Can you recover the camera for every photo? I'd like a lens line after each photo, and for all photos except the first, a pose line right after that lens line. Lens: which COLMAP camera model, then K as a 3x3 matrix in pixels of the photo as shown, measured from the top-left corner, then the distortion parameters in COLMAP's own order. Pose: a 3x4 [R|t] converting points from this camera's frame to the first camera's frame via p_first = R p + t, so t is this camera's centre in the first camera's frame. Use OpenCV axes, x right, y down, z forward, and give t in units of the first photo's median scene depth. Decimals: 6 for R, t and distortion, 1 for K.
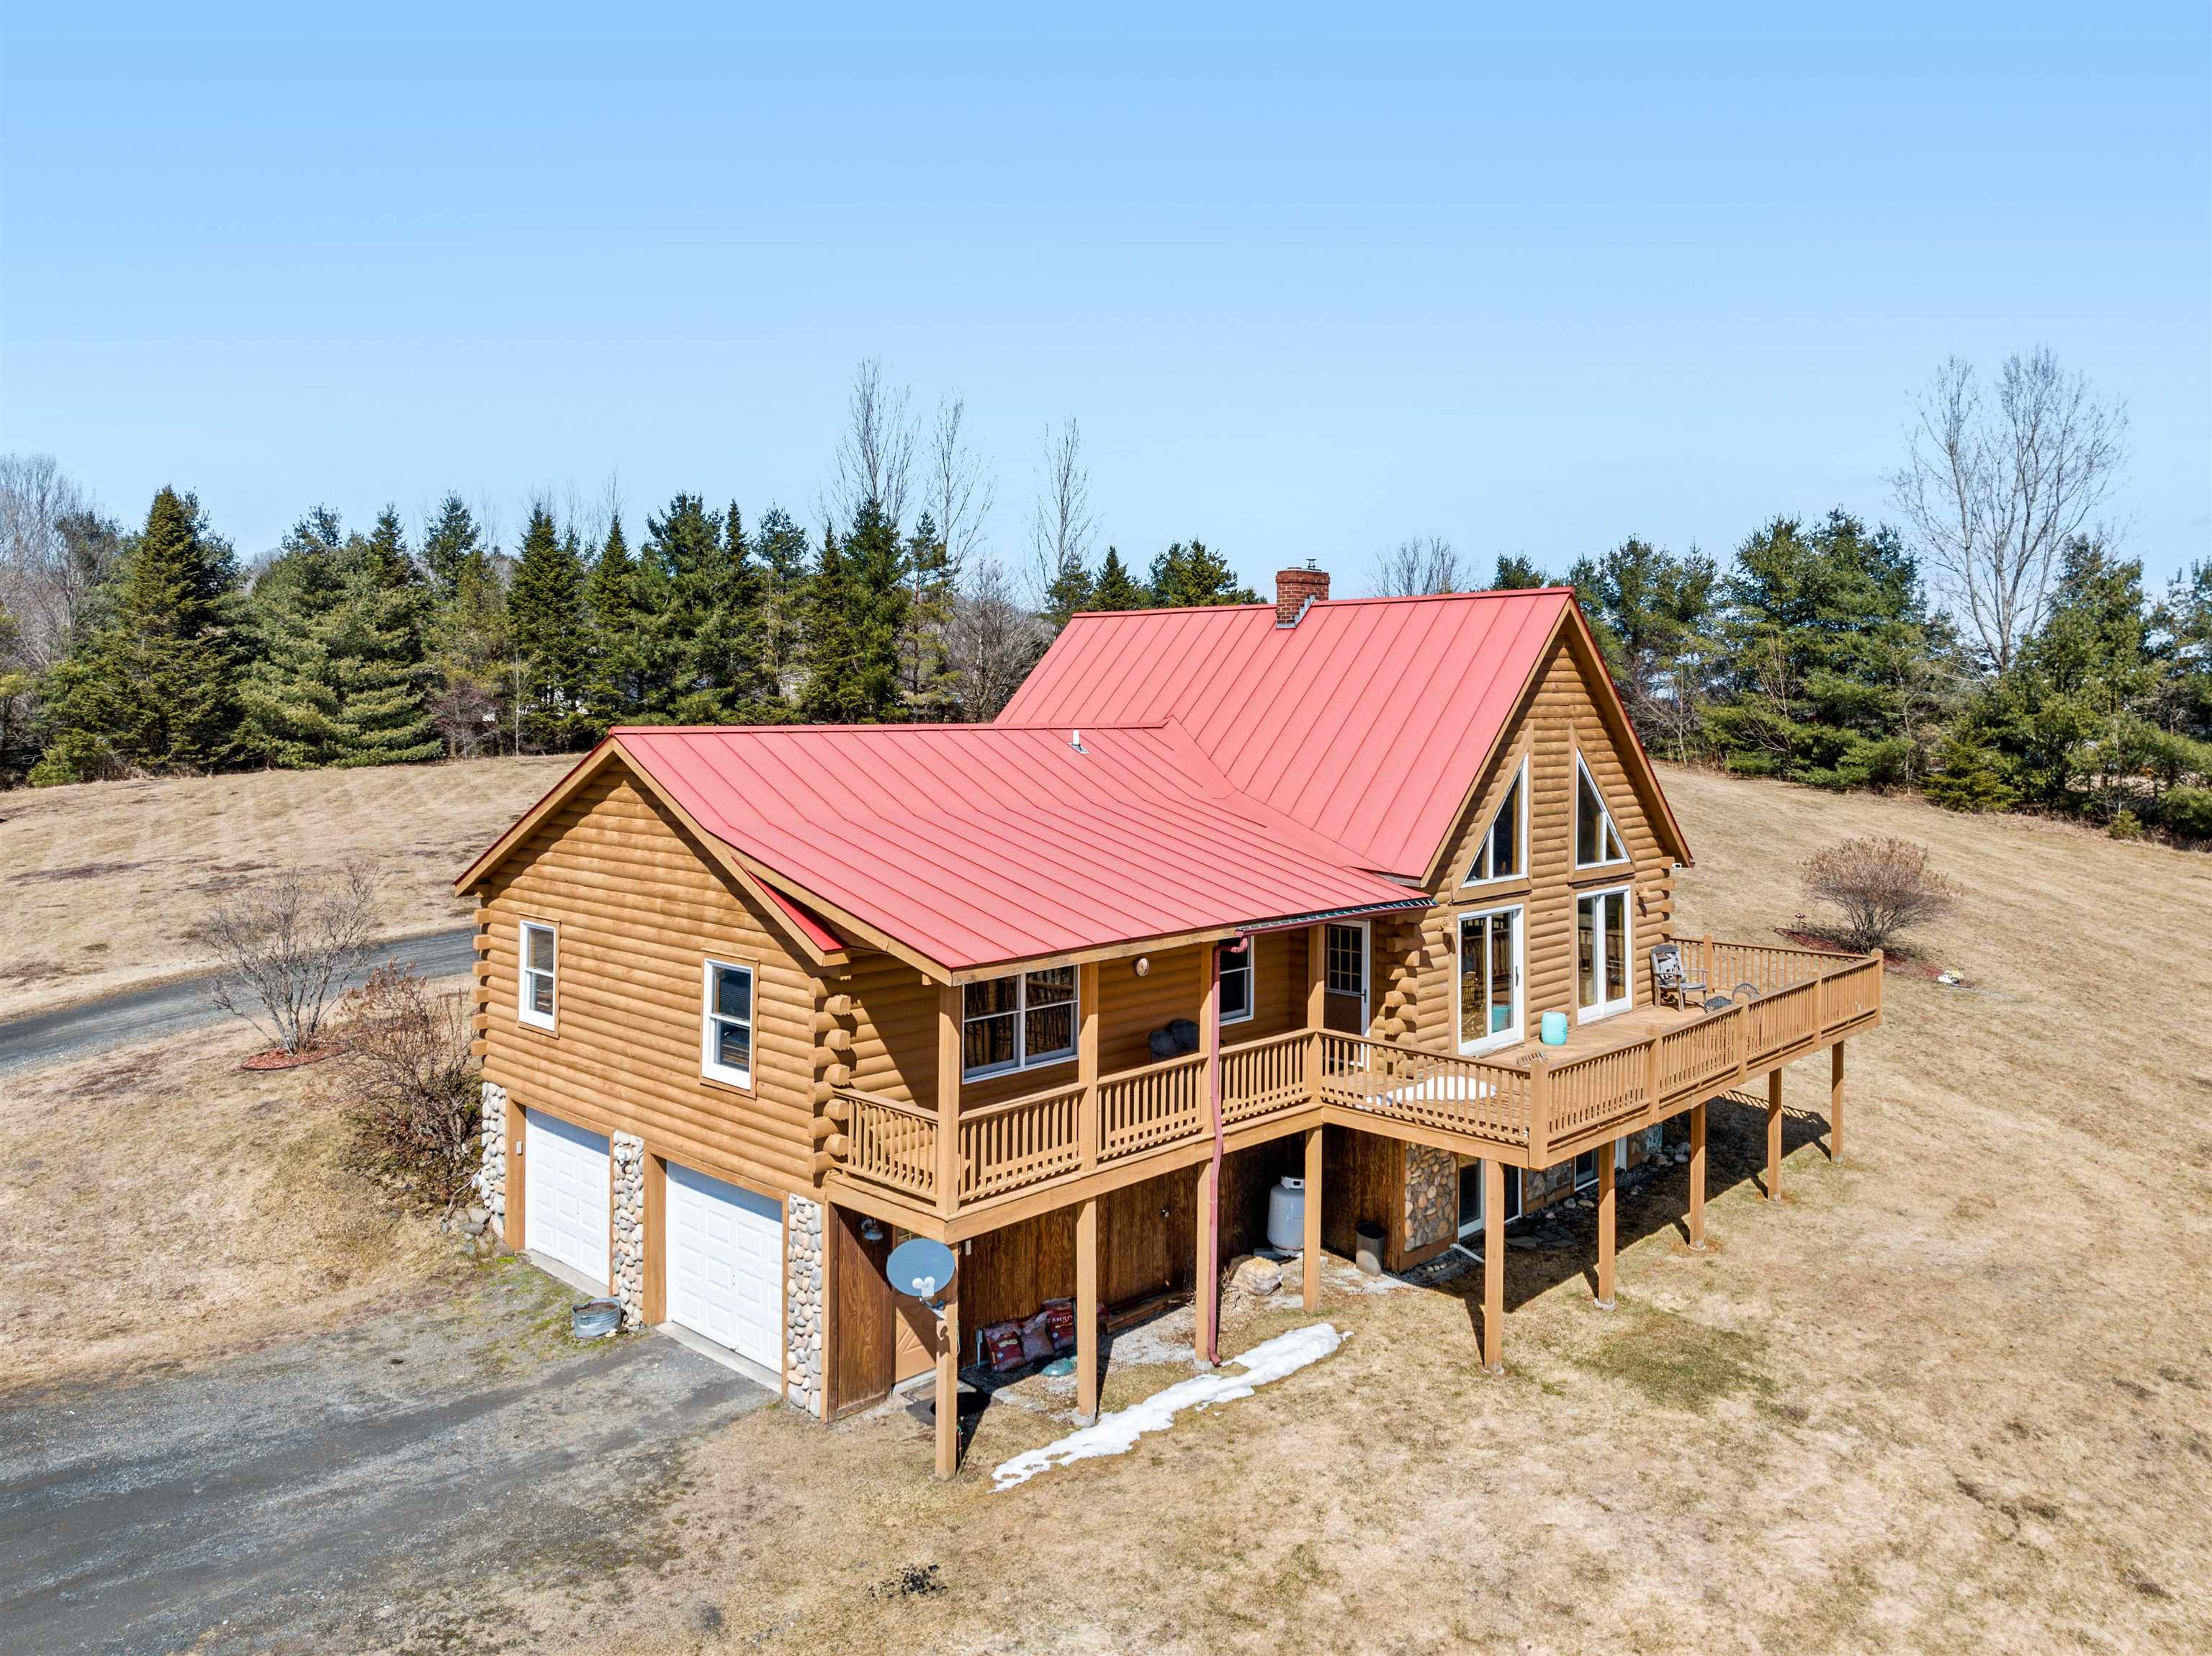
lens RADIAL K [[1546.2, 0, 1114.5], [0, 1546.2, 820.3], [0, 0, 1]] dist [-0.035355, 0.006347]
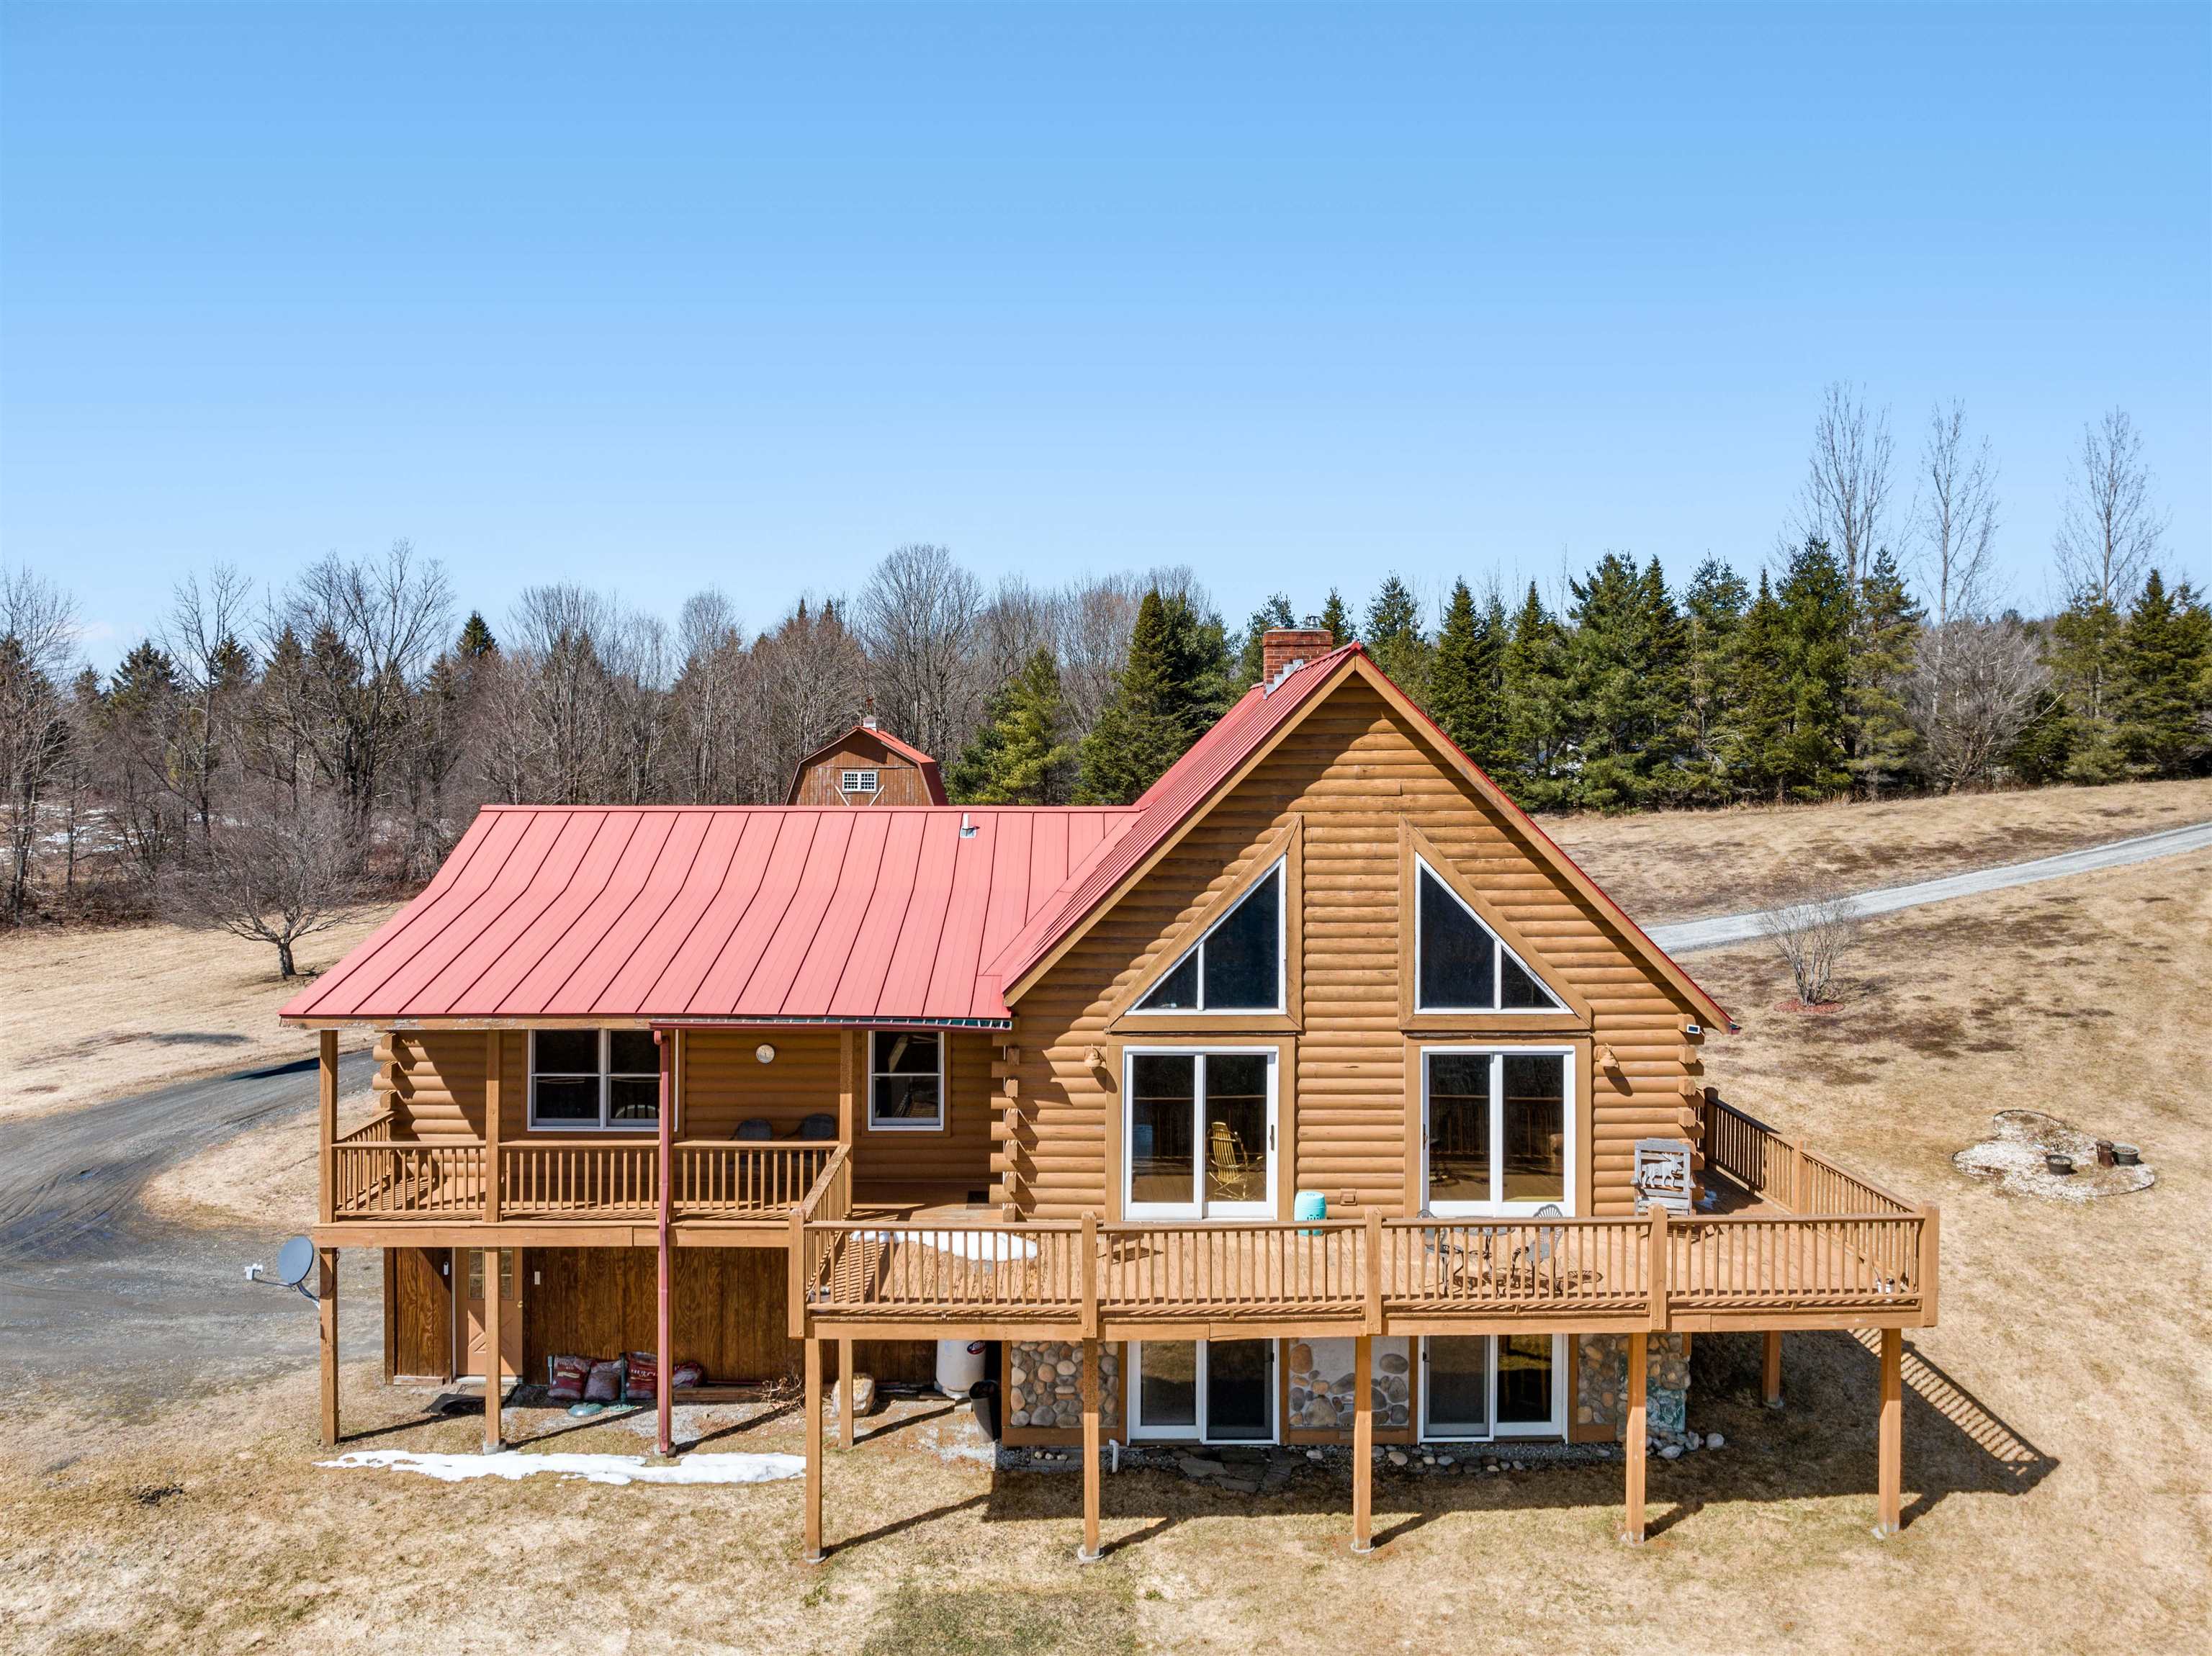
lens RADIAL K [[1559.2, 0, 1106.0], [0, 1559.2, 828.0], [0, 0, 1]] dist [-0.059739, 0.040045]
pose [[0.712275, 0.025527, -0.701436, 0.706404], [-0.048624, 0.998732, -0.013028, -0.040235], [0.700214, 0.043386, 0.712614, 0.341706]]
